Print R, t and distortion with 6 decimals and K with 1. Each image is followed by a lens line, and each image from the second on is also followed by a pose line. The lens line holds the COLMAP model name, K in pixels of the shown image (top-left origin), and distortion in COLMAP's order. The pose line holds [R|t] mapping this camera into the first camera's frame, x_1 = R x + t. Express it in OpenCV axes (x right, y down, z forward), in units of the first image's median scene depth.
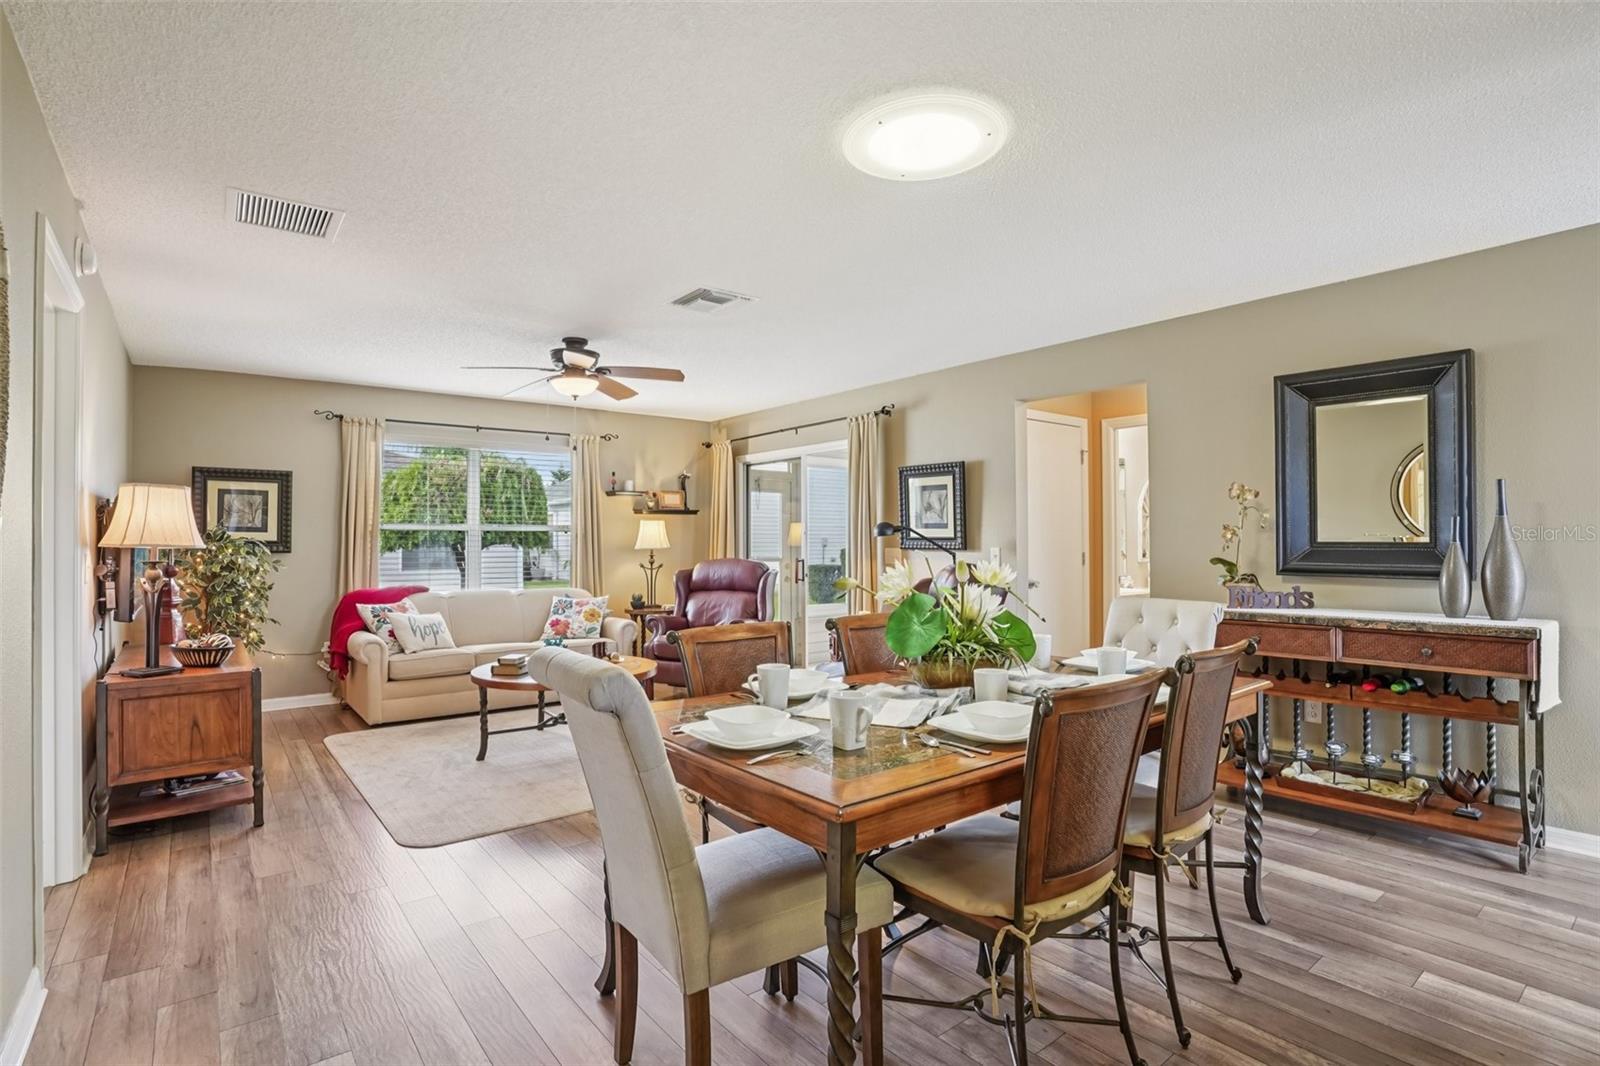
lens RADIAL K [[786.9, 0, 796.7], [0, 786.9, 540.5], [0, 0, 1]] dist [-0.068975, 0.025994]
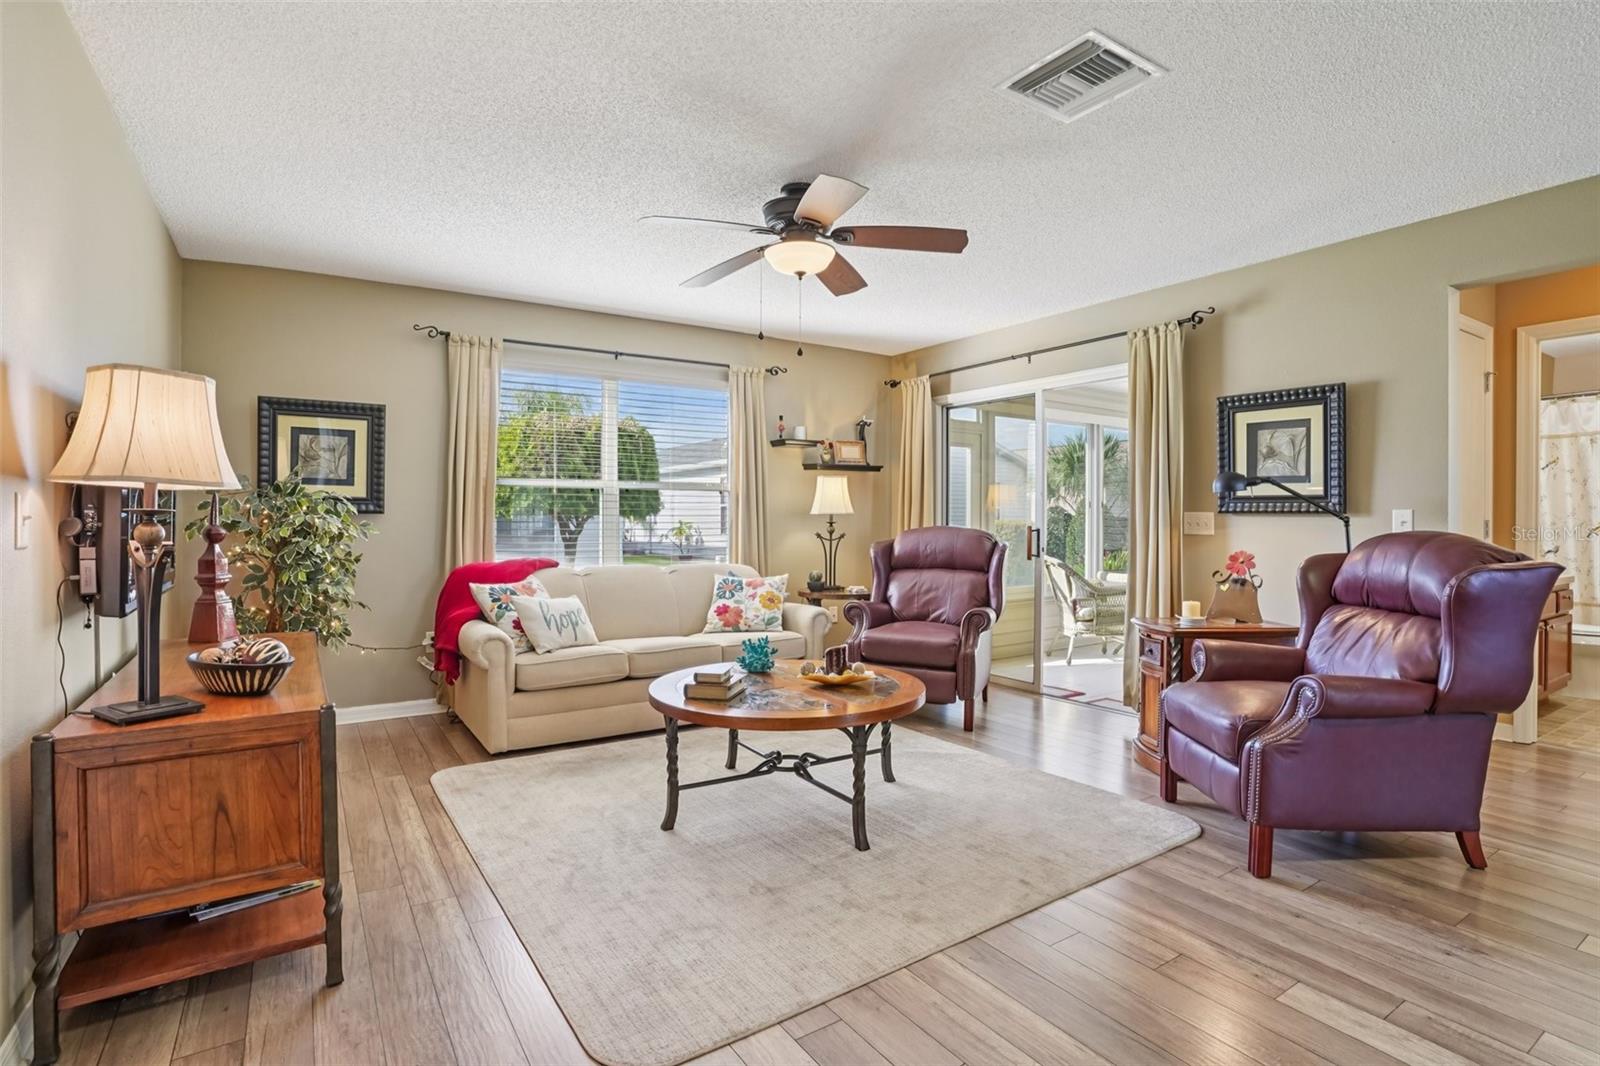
lens RADIAL K [[786.9, 0, 791.9], [0, 786.9, 531.2], [0, 0, 1]] dist [-0.068975, 0.025994]
pose [[0.995411, 0.007671, -0.095379, -0.200029], [-0.005937, 0.999812, 0.018453, 0.017871], [0.095502, -0.017802, 0.995270, 0.300143]]
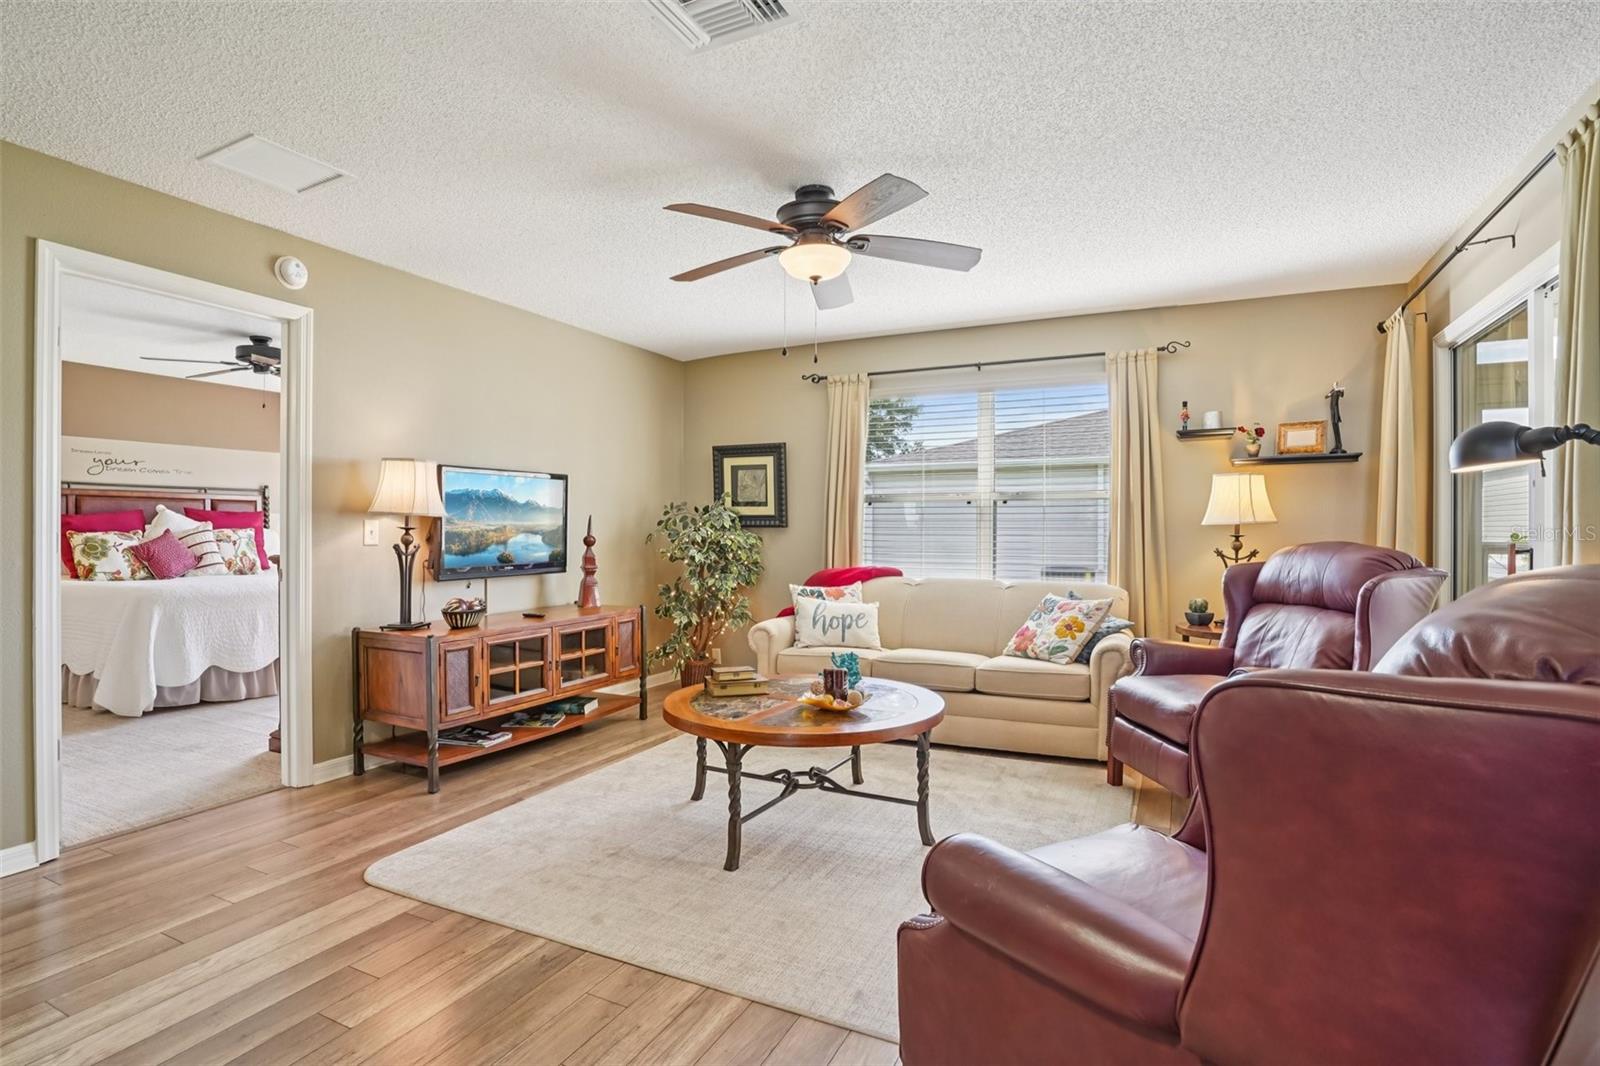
lens RADIAL K [[786.9, 0, 798.7], [0, 786.9, 530.8], [0, 0, 1]] dist [-0.068975, 0.025994]
pose [[0.426208, 0.005792, -0.904607, 0.258489], [0.001090, 0.999975, 0.006917, 0.014630], [0.904625, -0.003934, 0.426191, 0.628476]]
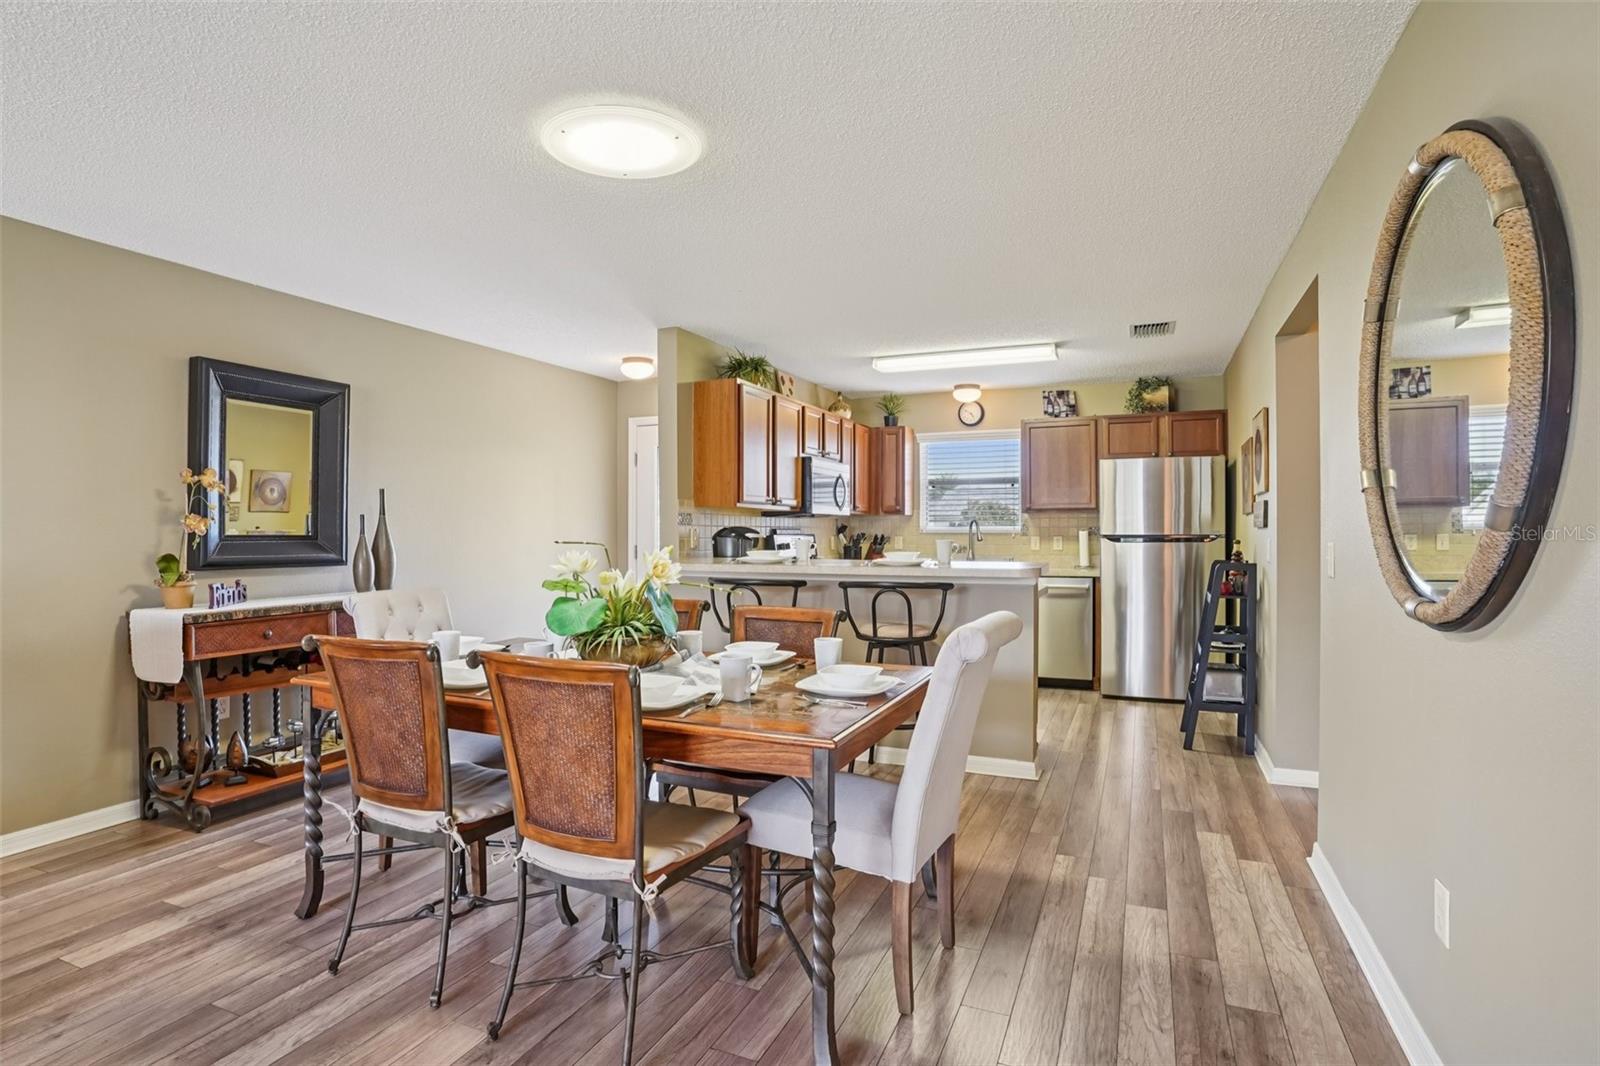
lens RADIAL K [[798.2, 0, 800.4], [0, 798.2, 533.9], [0, 0, 1]] dist [-0.064157, 0.000118]
pose [[-0.472069, 0.001926, 0.881559, -0.379768], [0.002142, 0.999997, -0.001038, 0.001844], [-0.881559, 0.001399, -0.472072, 0.558679]]
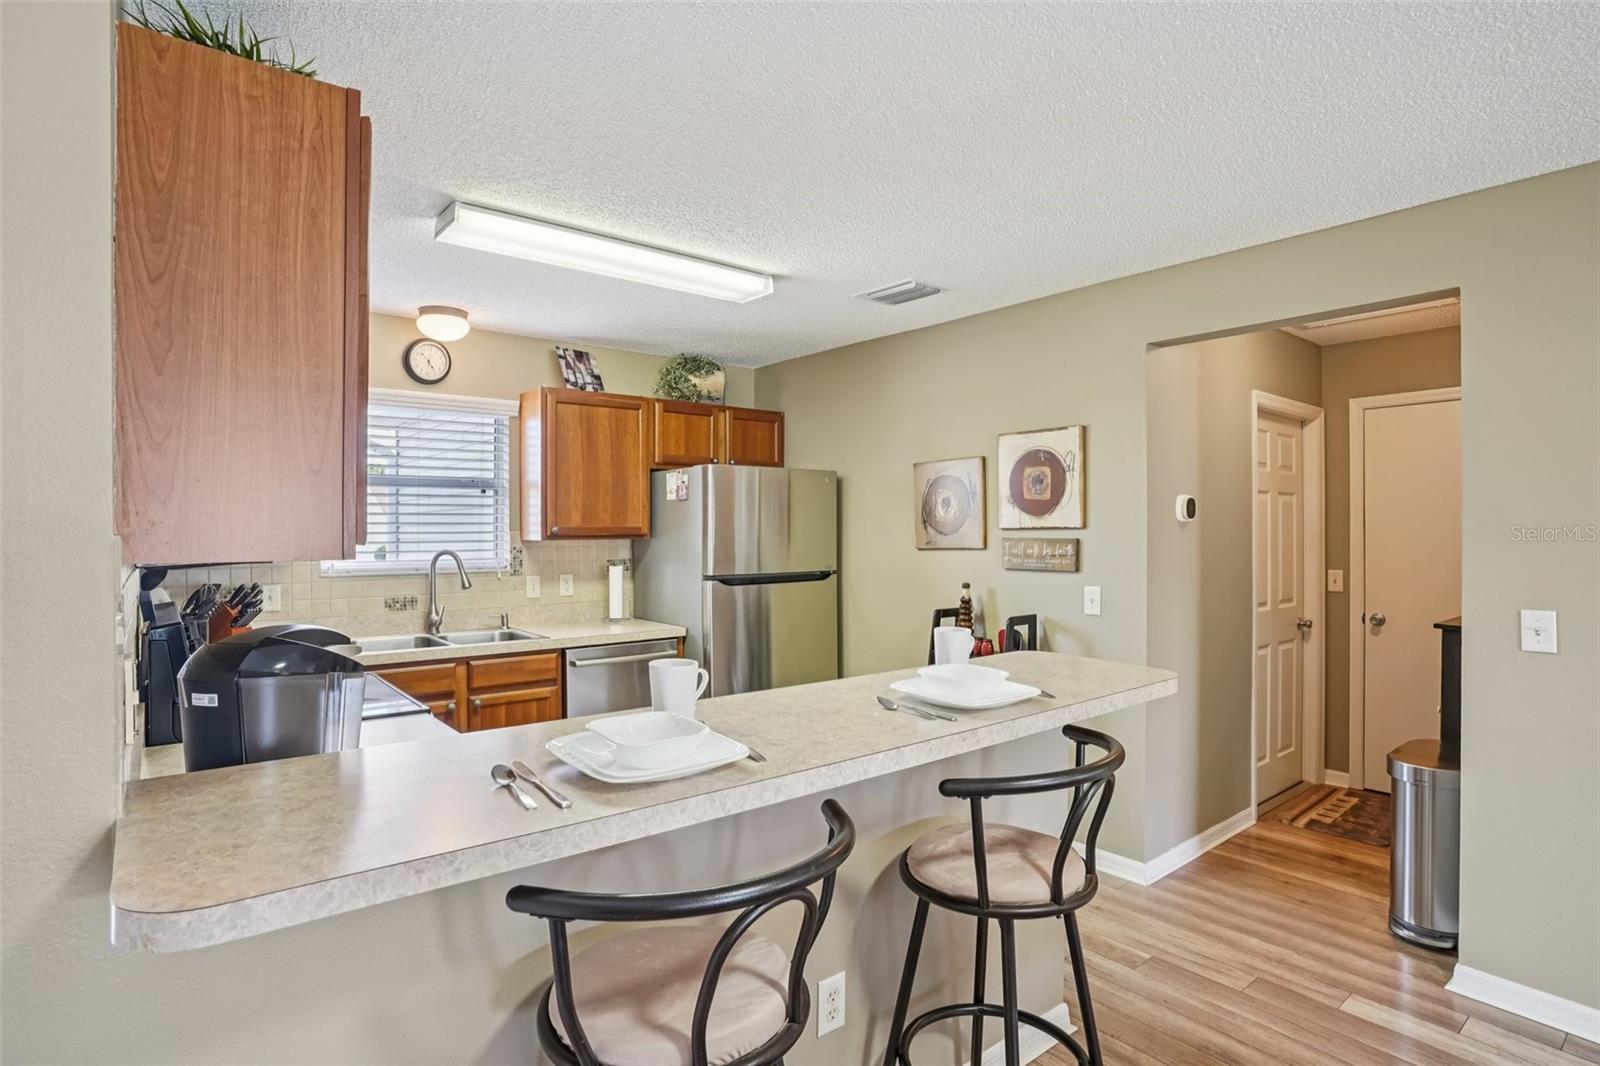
lens RADIAL K [[798.2, 0, 785.2], [0, 798.2, 539.5], [0, 0, 1]] dist [-0.064157, 0.000118]
pose [[-0.999947, 0.005465, -0.008735, 0.317354], [0.005365, 0.999920, 0.011457, -0.038580], [0.008797, 0.011410, -0.999896, 0.423624]]
